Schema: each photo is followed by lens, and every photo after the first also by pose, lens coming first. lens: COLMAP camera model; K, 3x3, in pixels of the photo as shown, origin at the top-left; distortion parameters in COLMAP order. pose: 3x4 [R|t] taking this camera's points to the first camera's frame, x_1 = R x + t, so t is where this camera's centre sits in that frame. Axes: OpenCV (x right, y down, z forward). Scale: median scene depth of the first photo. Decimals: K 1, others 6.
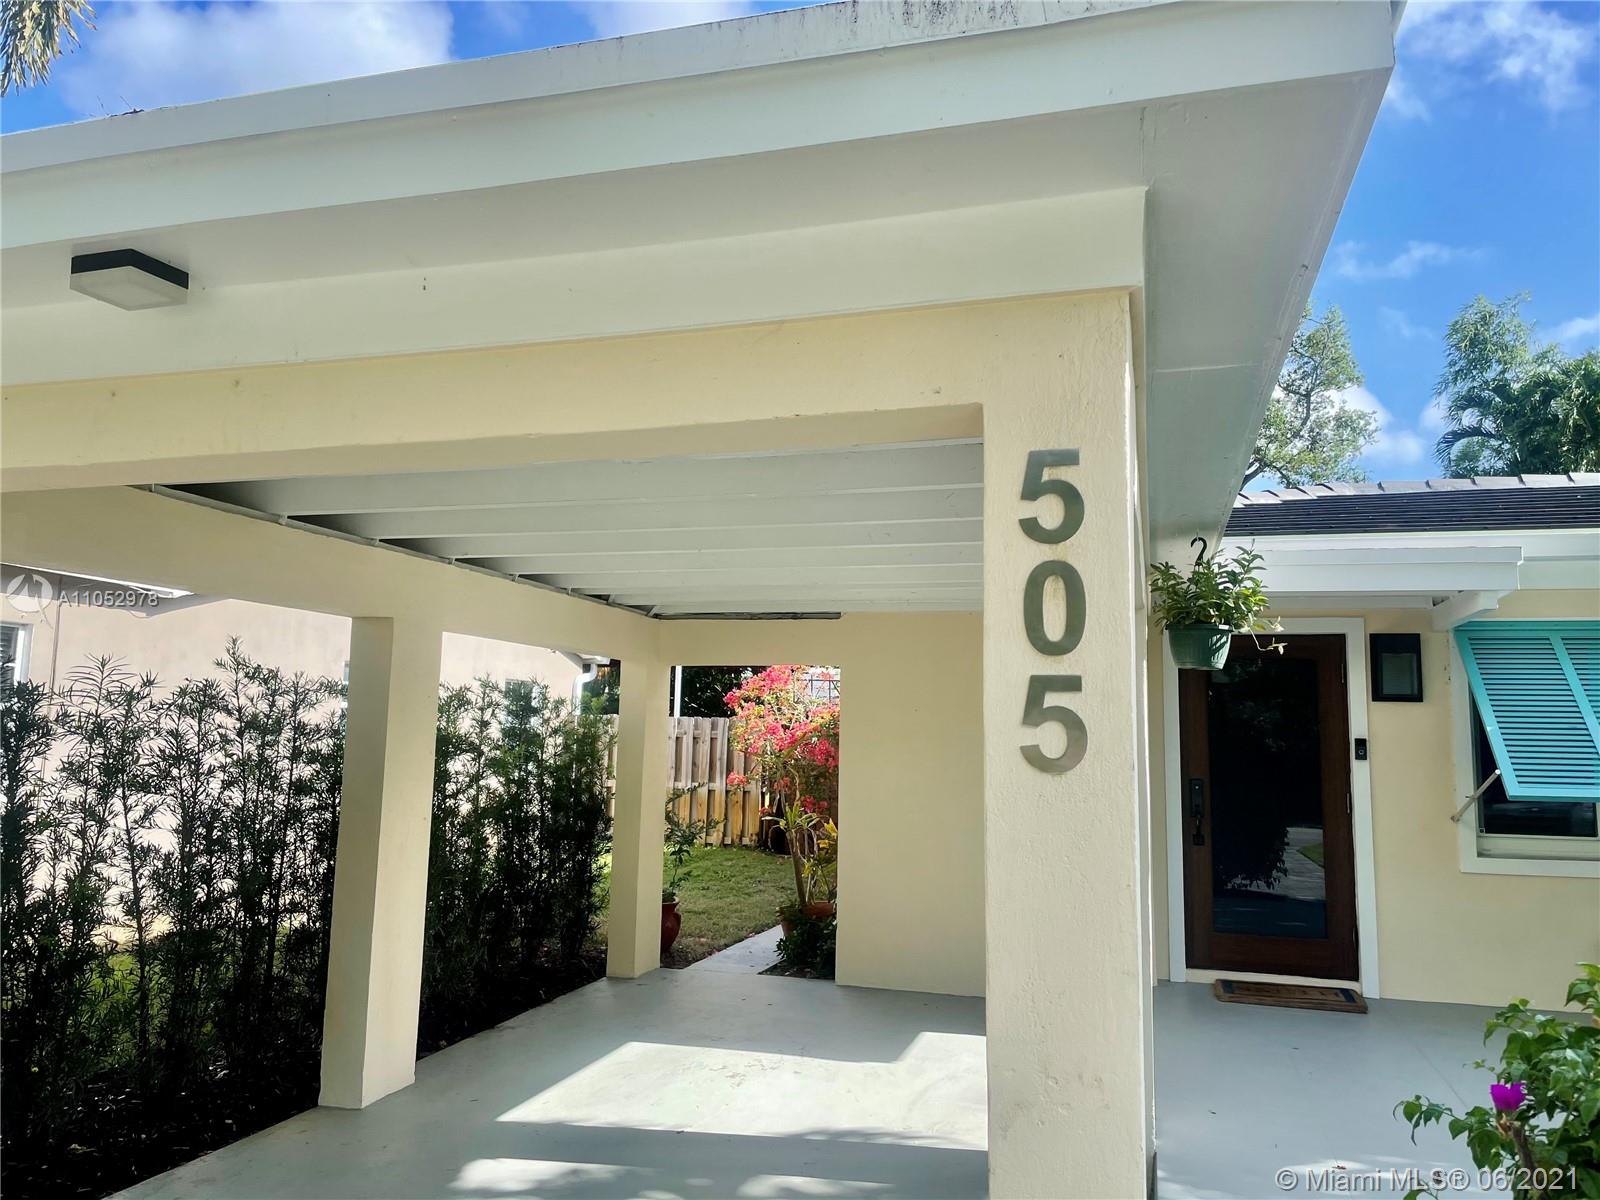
lens RADIAL K [[1215.3, 0, 798.9], [0, 1215.3, 588.2], [0, 0, 1]] dist [0.100597, -0.142442]
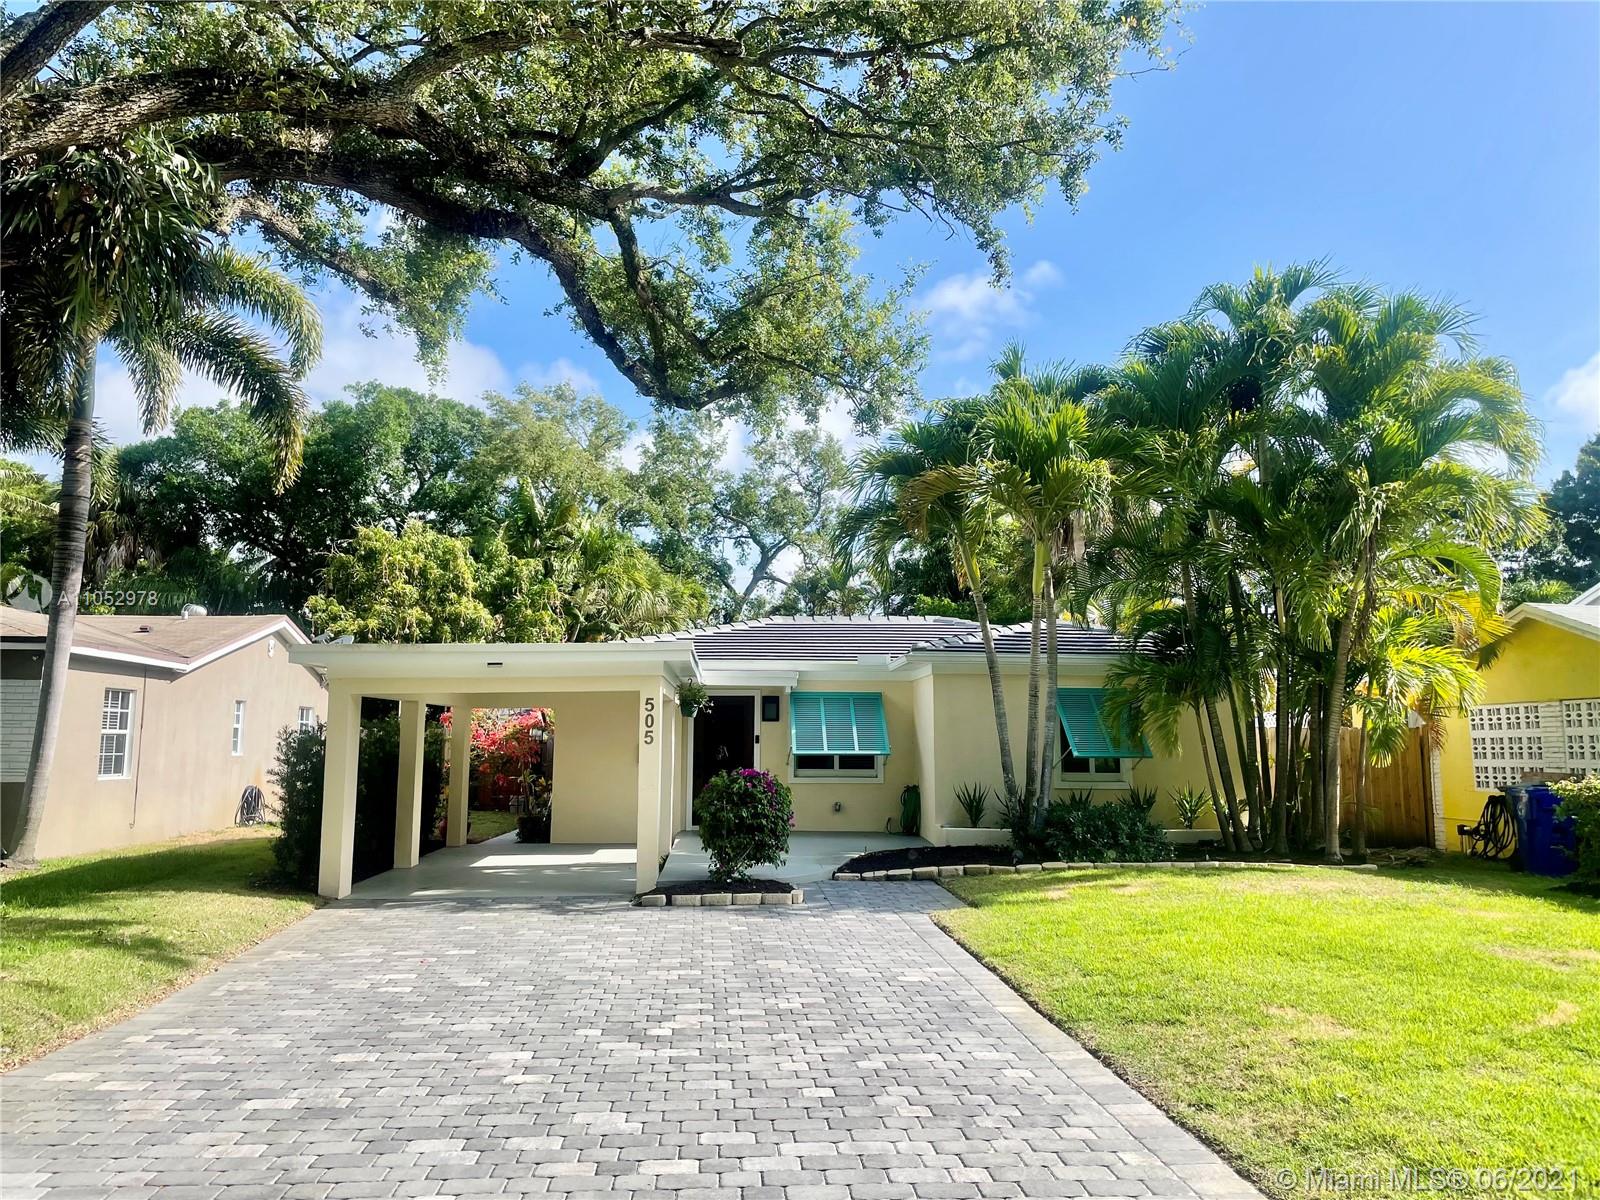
lens RADIAL K [[1215.3, 0, 798.9], [0, 1215.3, 588.2], [0, 0, 1]] dist [0.100597, -0.142442]
pose [[0.944068, 0.022625, 0.328974, -0.344167], [-0.023228, 0.999728, -0.002096, -0.198697], [-0.328932, -0.005663, 0.944337, -1.558000]]
